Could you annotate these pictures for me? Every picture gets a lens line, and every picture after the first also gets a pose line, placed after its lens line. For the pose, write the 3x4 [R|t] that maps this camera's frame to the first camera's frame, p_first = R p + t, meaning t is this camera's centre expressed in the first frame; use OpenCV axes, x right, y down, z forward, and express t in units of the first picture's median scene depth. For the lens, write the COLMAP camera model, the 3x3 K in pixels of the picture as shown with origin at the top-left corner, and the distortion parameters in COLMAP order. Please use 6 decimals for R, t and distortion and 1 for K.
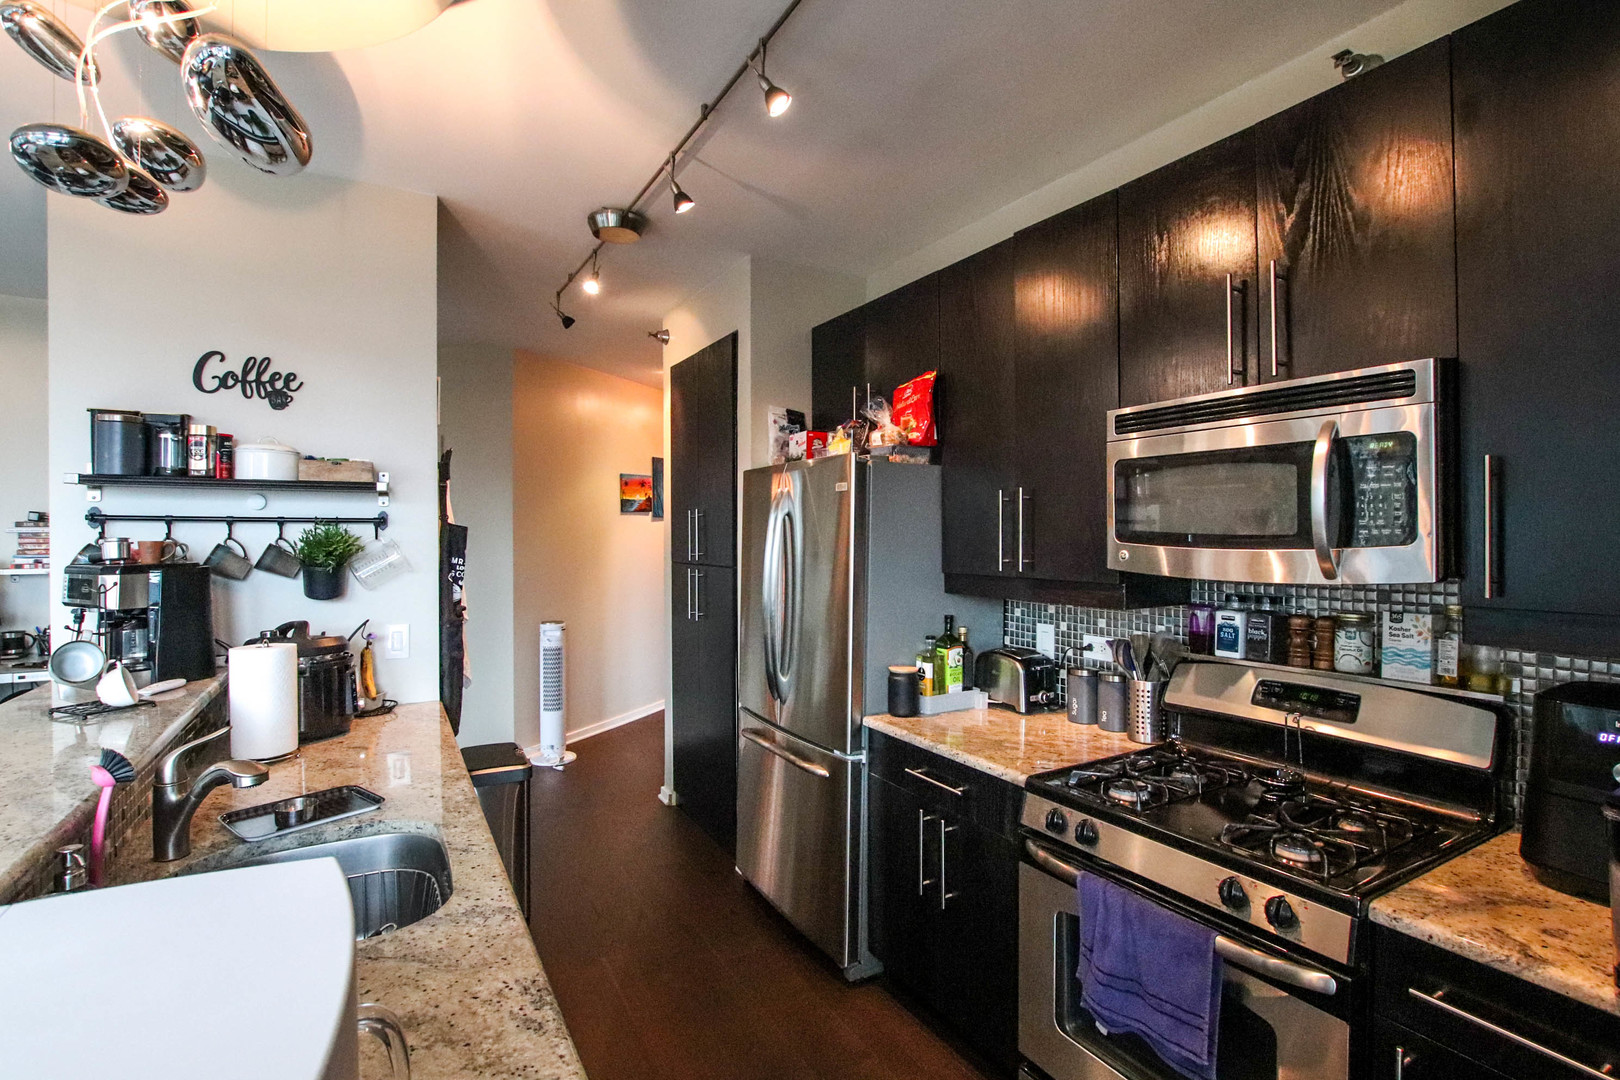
lens RADIAL K [[781.7, 0, 815.2], [0, 781.7, 529.5], [0, 0, 1]] dist [-0.029910, 0.000057]
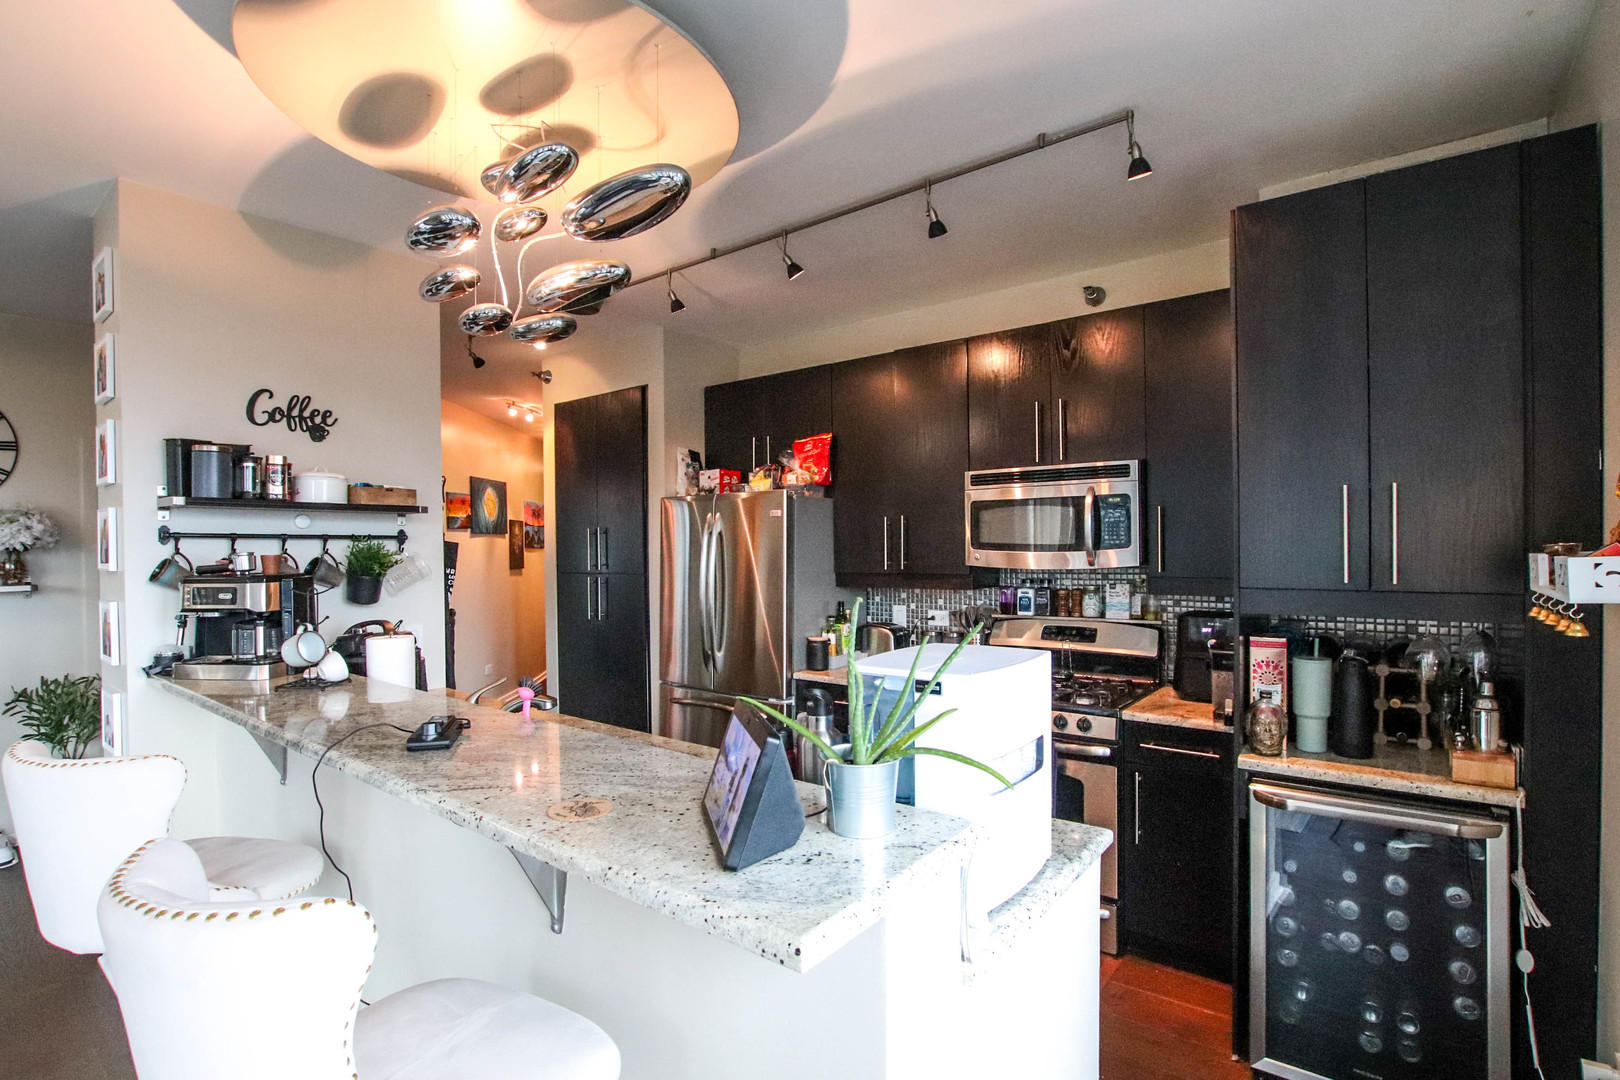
lens RADIAL K [[781.7, 0, 805.0], [0, 781.7, 546.1], [0, 0, 1]] dist [-0.029910, 0.000057]
pose [[0.930846, -0.005683, 0.365367, -0.481844], [0.005228, 0.999984, 0.002233, 0.002916], [-0.365374, -0.000169, 0.930861, -0.383407]]
